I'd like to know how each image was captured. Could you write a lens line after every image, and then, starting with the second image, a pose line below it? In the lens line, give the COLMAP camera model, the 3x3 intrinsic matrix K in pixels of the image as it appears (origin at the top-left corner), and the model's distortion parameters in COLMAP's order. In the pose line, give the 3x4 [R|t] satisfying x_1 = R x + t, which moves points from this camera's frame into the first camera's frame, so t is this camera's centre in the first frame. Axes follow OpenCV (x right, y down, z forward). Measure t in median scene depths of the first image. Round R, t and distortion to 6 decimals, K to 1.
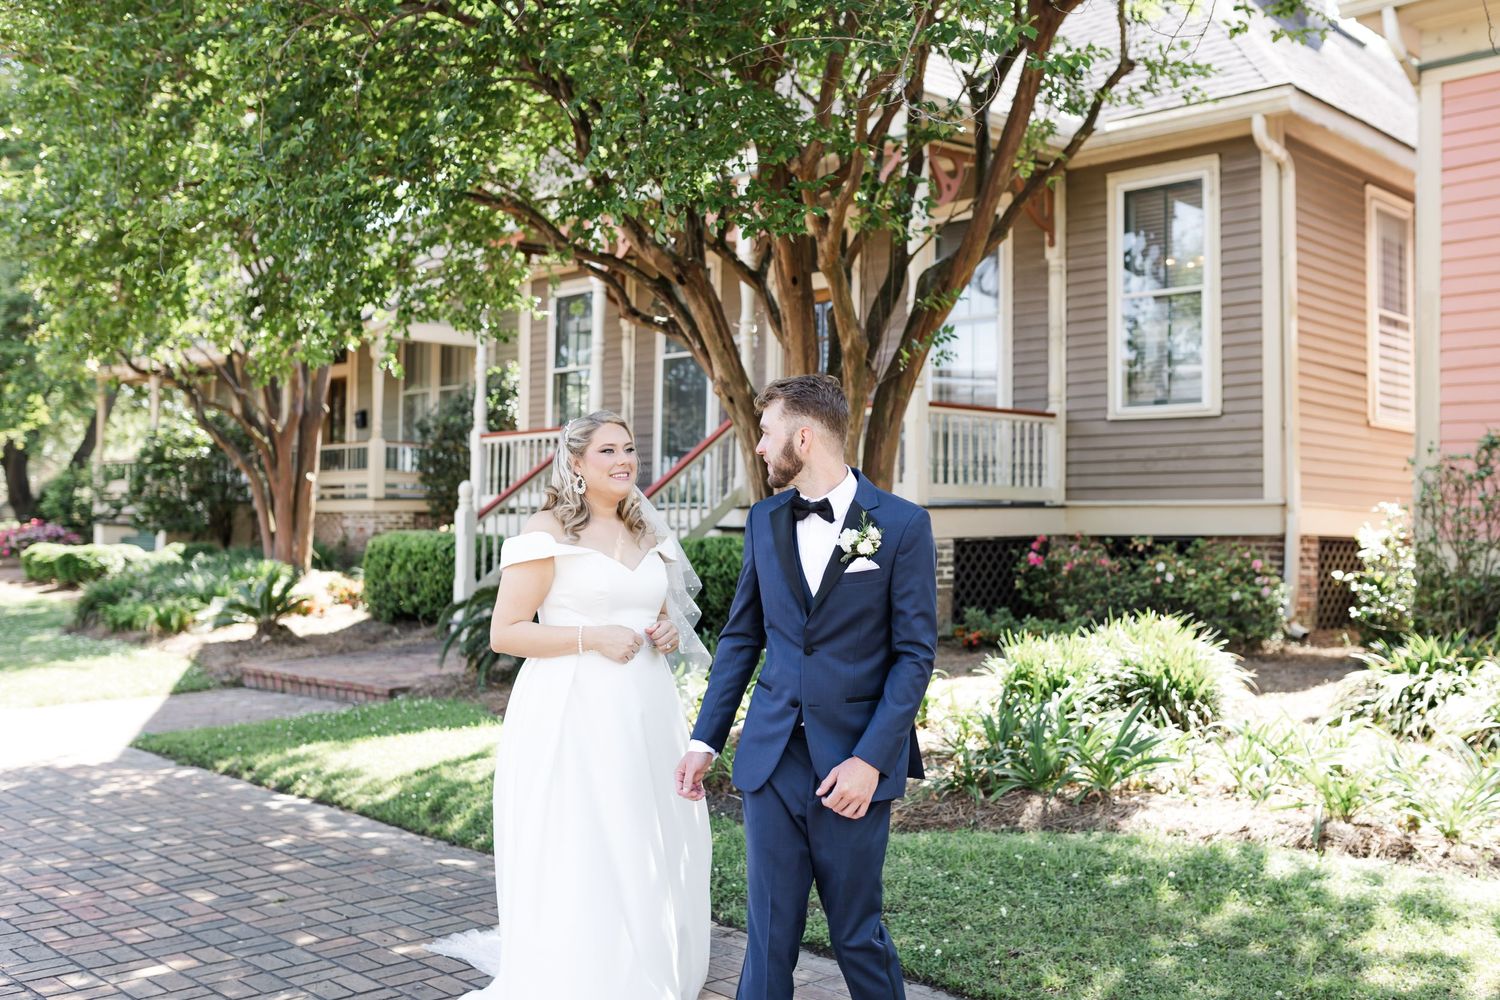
lens RADIAL K [[1508.3, 0, 780.8], [0, 1508.3, 482.3], [0, 0, 1]] dist [-0.006153, 0.000000]
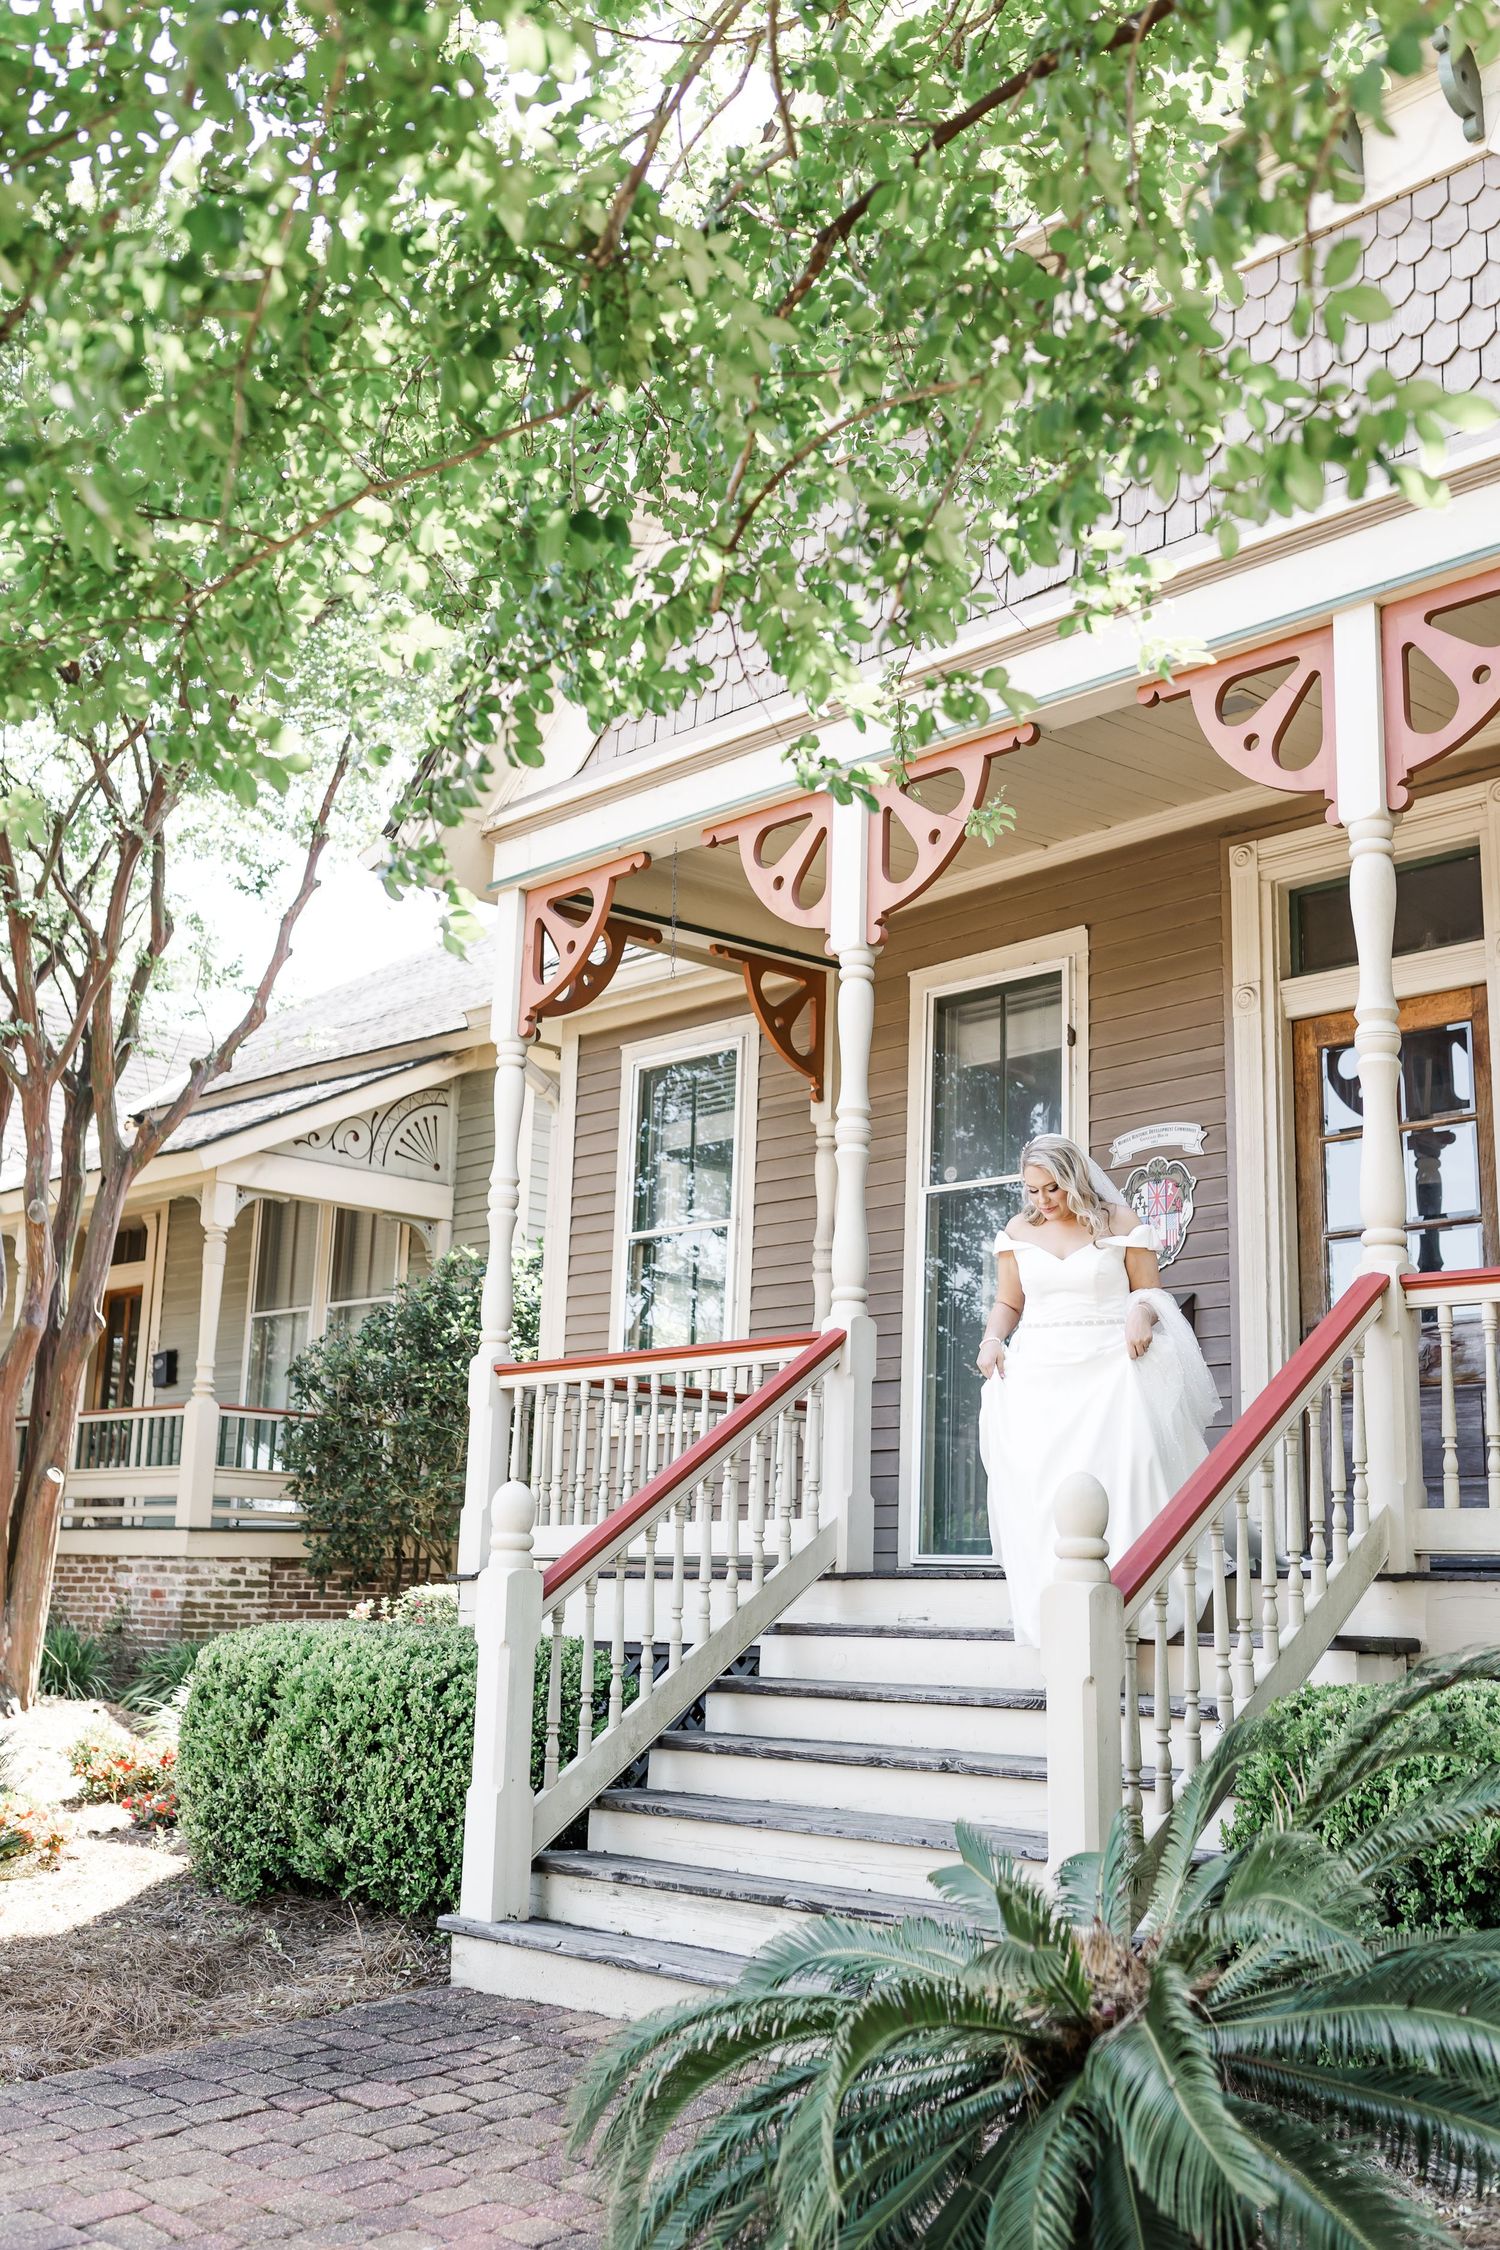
lens RADIAL K [[2262.4, 0, 748.9], [0, 2262.4, 1087.2], [0, 0, 1]] dist [-0.006153, 0.000000]
pose [[0.999806, 0.014960, -0.012799, -0.173977], [-0.017070, 0.982599, -0.184956, 0.005989], [0.009809, 0.185139, 0.982663, 0.562456]]
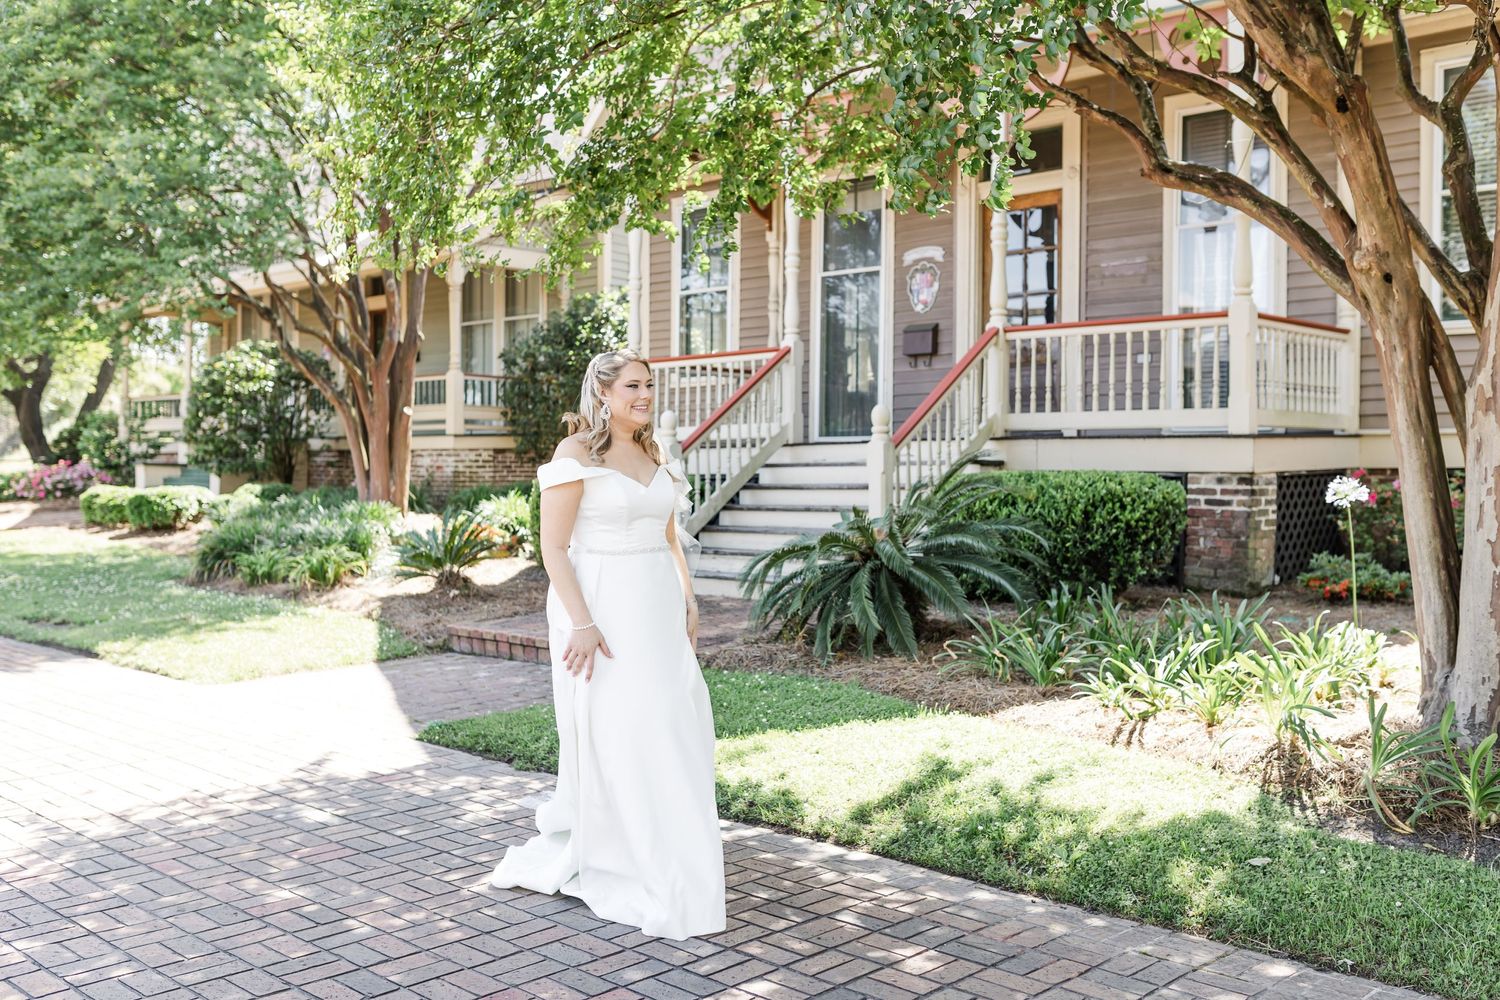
lens RADIAL K [[1427.3, 0, 760.8], [0, 1427.3, 517.7], [0, 0, 1]] dist [0.029360, 0.000000]
pose [[0.999416, -0.007719, 0.033277, -0.210352], [0.005463, 0.997714, 0.067361, 0.006259], [-0.033721, -0.067140, 0.997174, 0.192912]]
